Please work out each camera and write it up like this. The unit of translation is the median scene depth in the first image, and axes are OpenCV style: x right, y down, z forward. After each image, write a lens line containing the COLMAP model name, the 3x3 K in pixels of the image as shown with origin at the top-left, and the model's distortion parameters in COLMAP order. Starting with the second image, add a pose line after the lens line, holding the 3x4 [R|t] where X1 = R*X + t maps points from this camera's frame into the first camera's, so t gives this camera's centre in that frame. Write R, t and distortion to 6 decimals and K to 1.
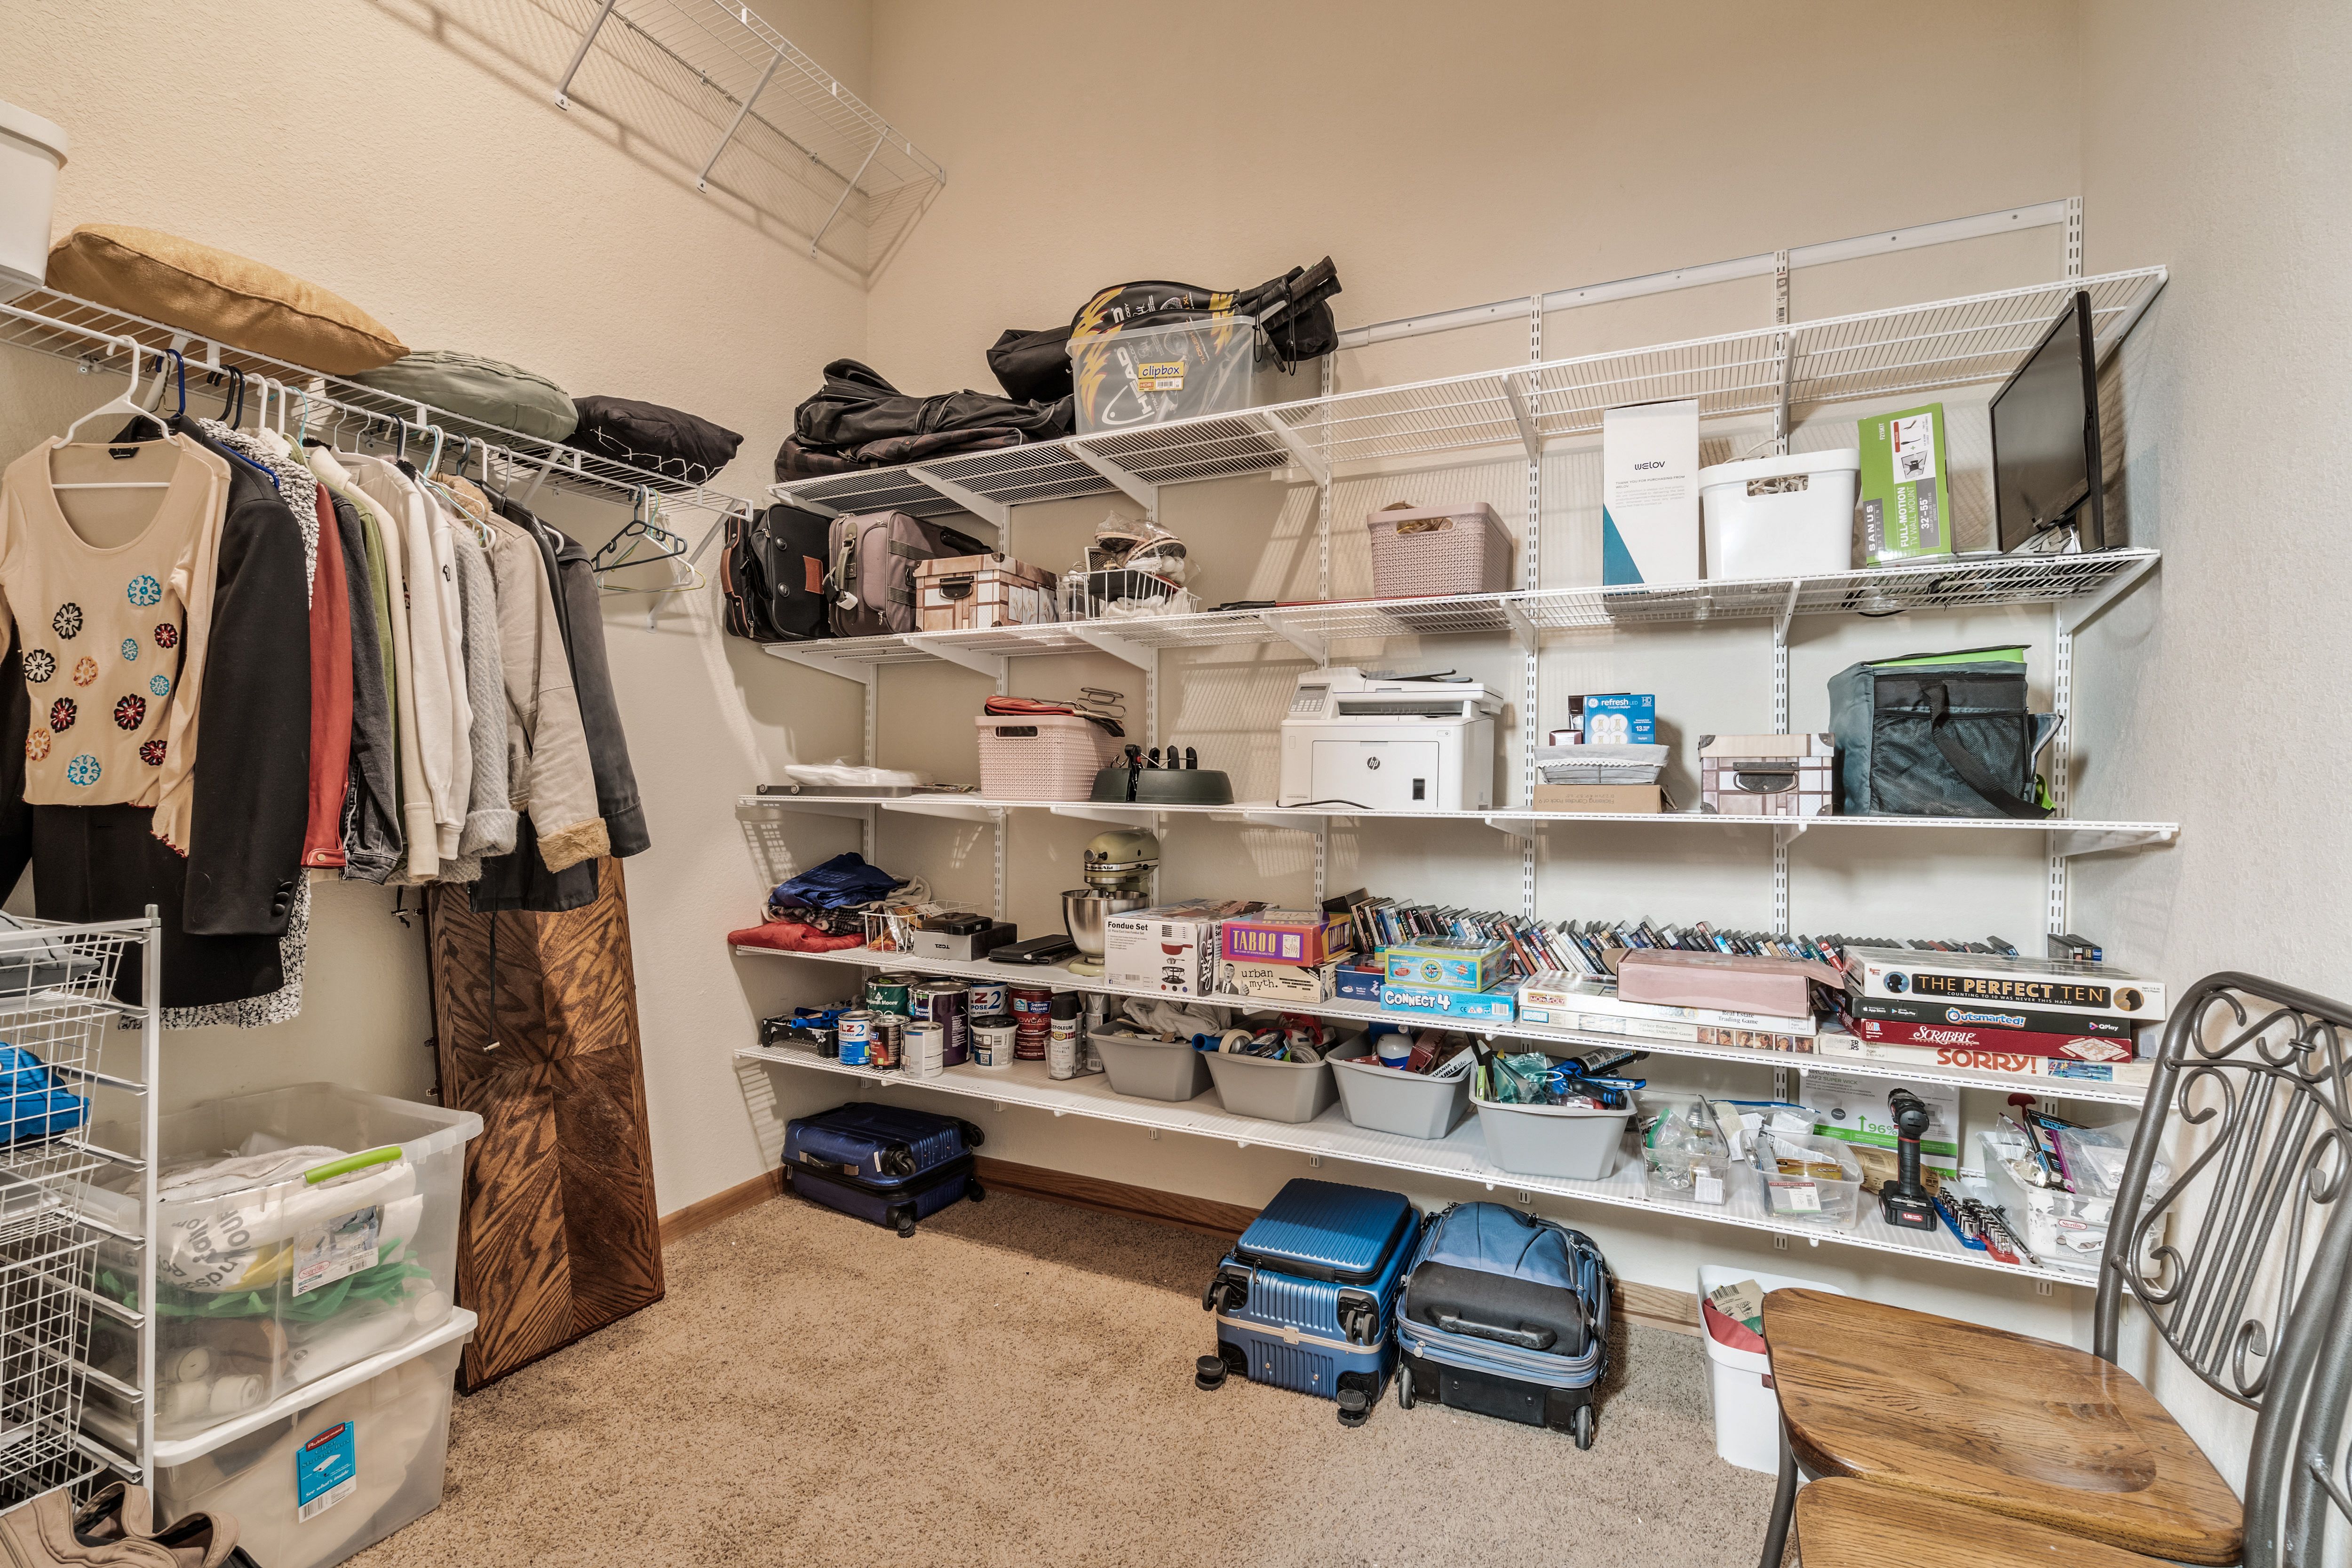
lens RADIAL K [[1093.3, 0, 1174.5], [0, 1093.3, 782.3], [0, 0, 1]] dist [-0.002367, 0.000604]
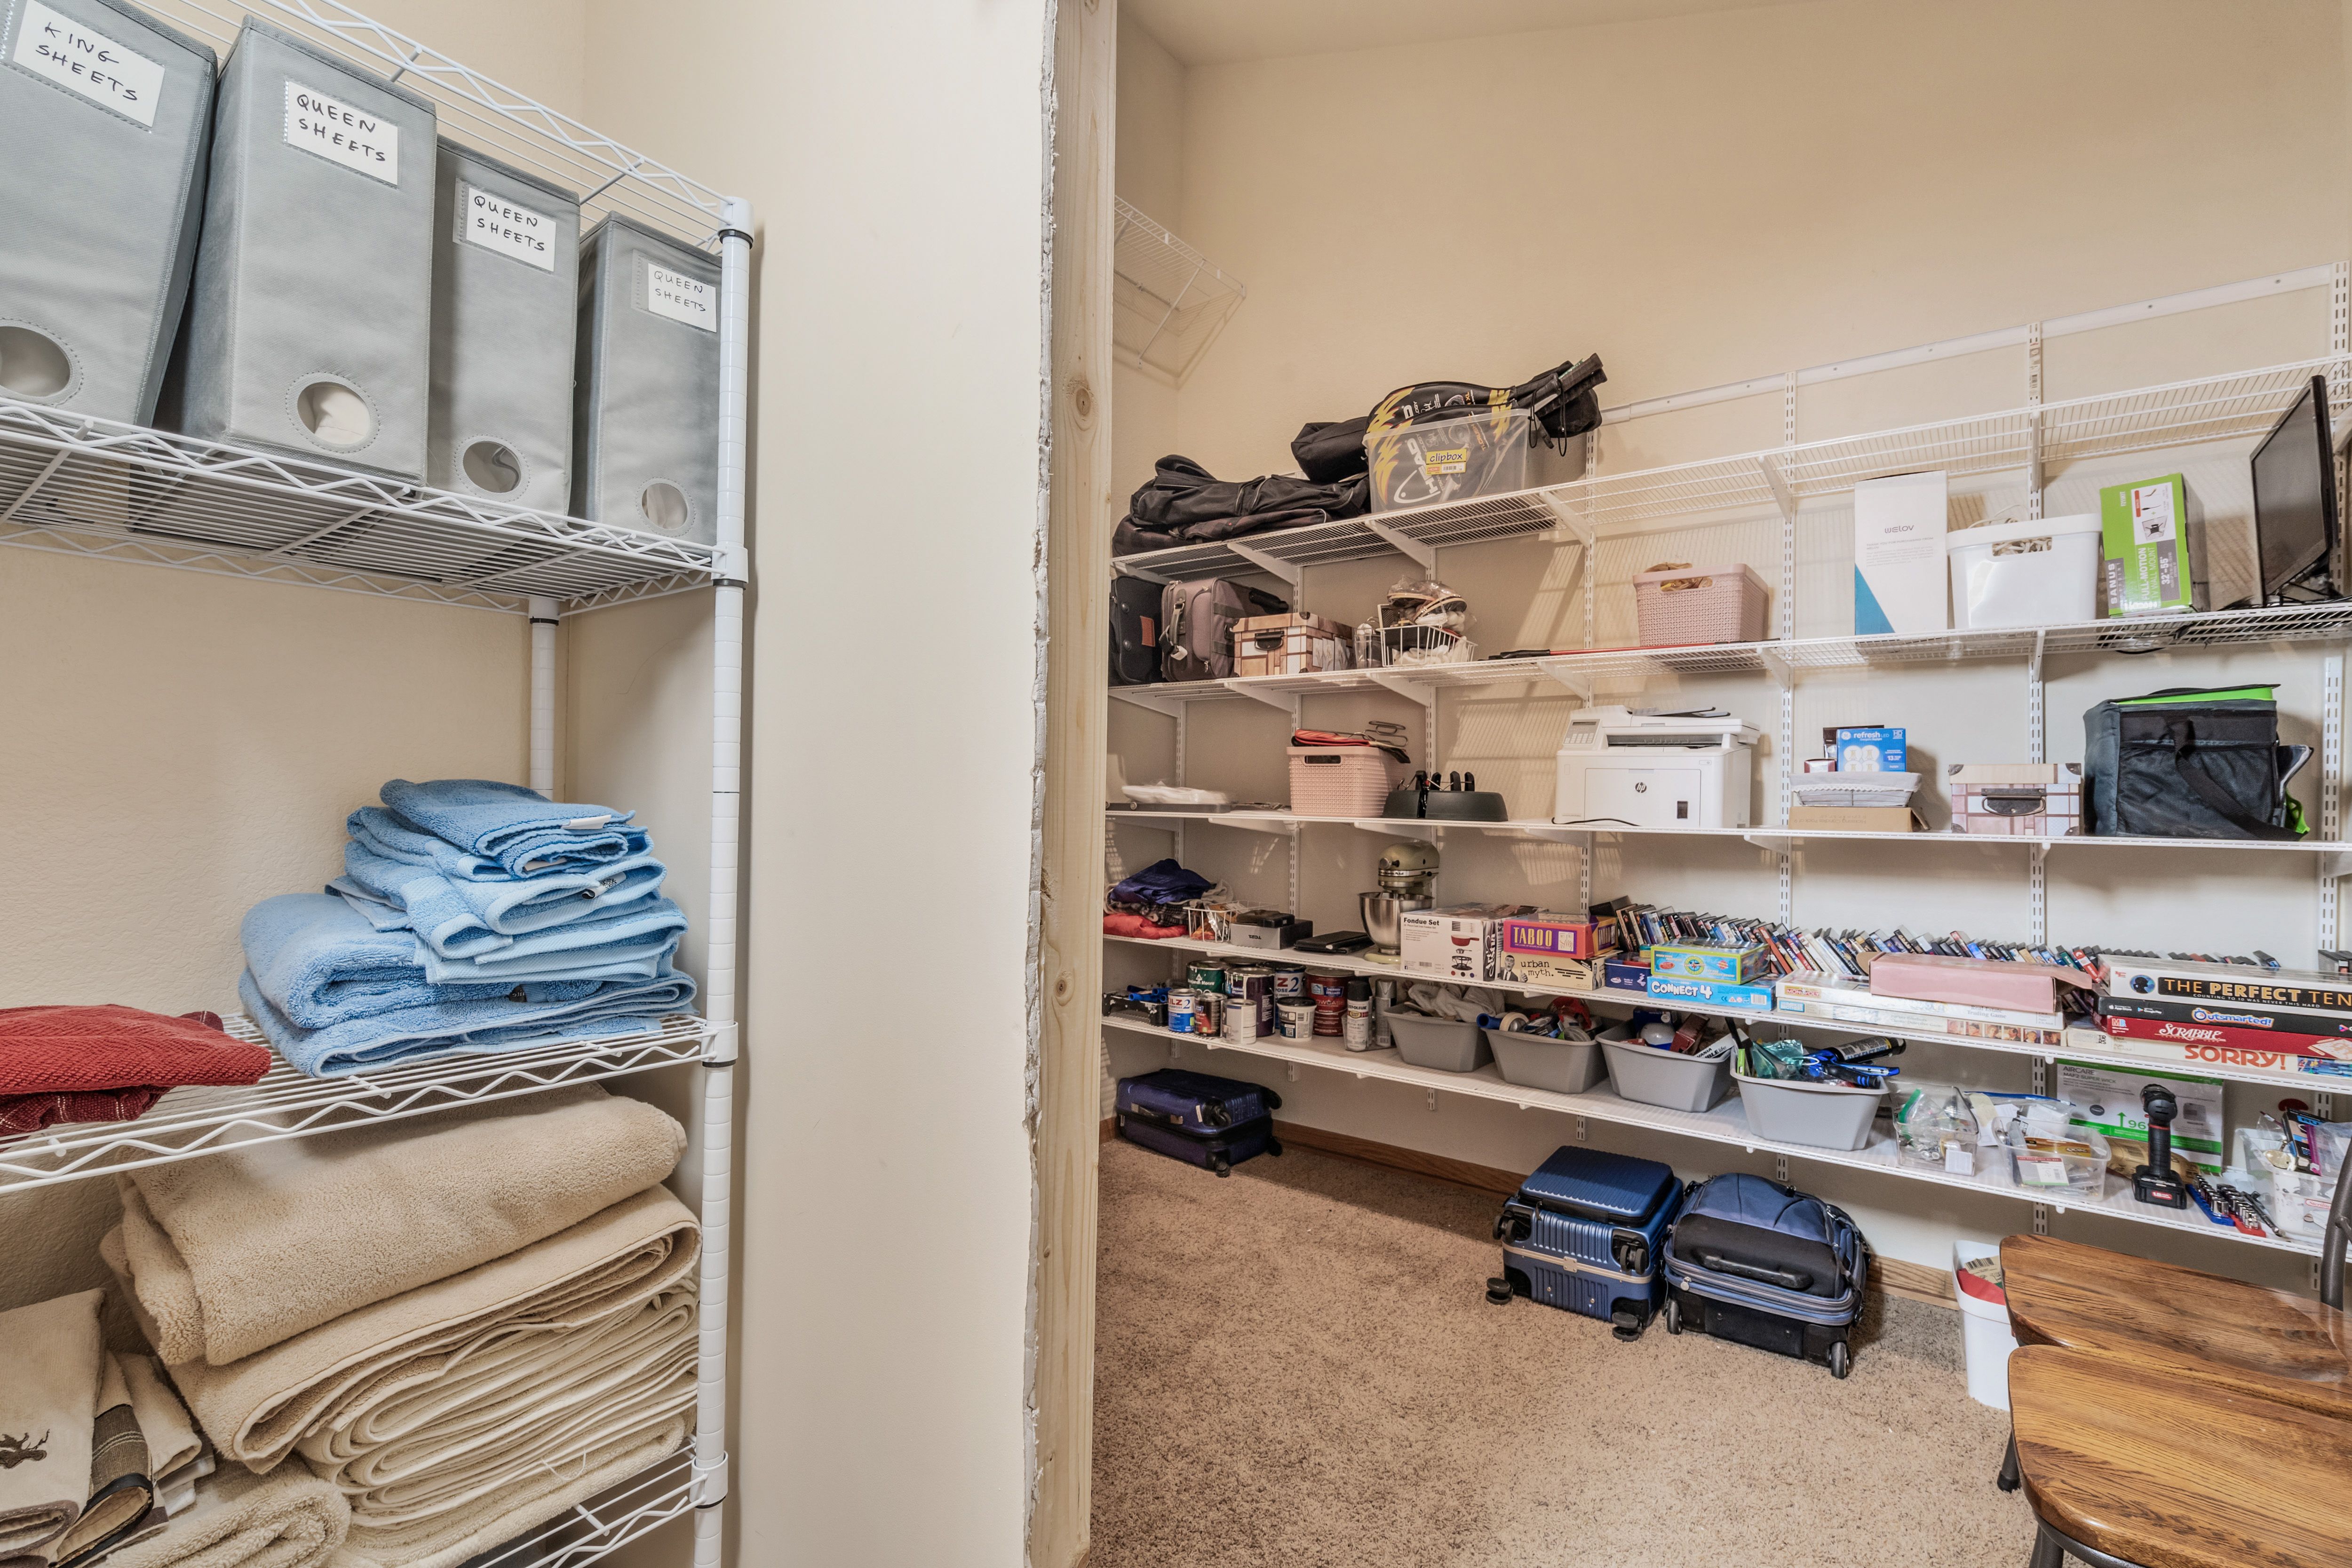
lens RADIAL K [[1078.6, 0, 1174.4], [0, 1078.6, 780.9], [0, 0, 1]] dist [0.001232, 0.000416]
pose [[0.979806, 0.001750, -0.199942, -0.072998], [-0.005097, 0.999855, -0.016229, -0.002807], [0.199885, 0.016921, 0.979673, -0.225135]]
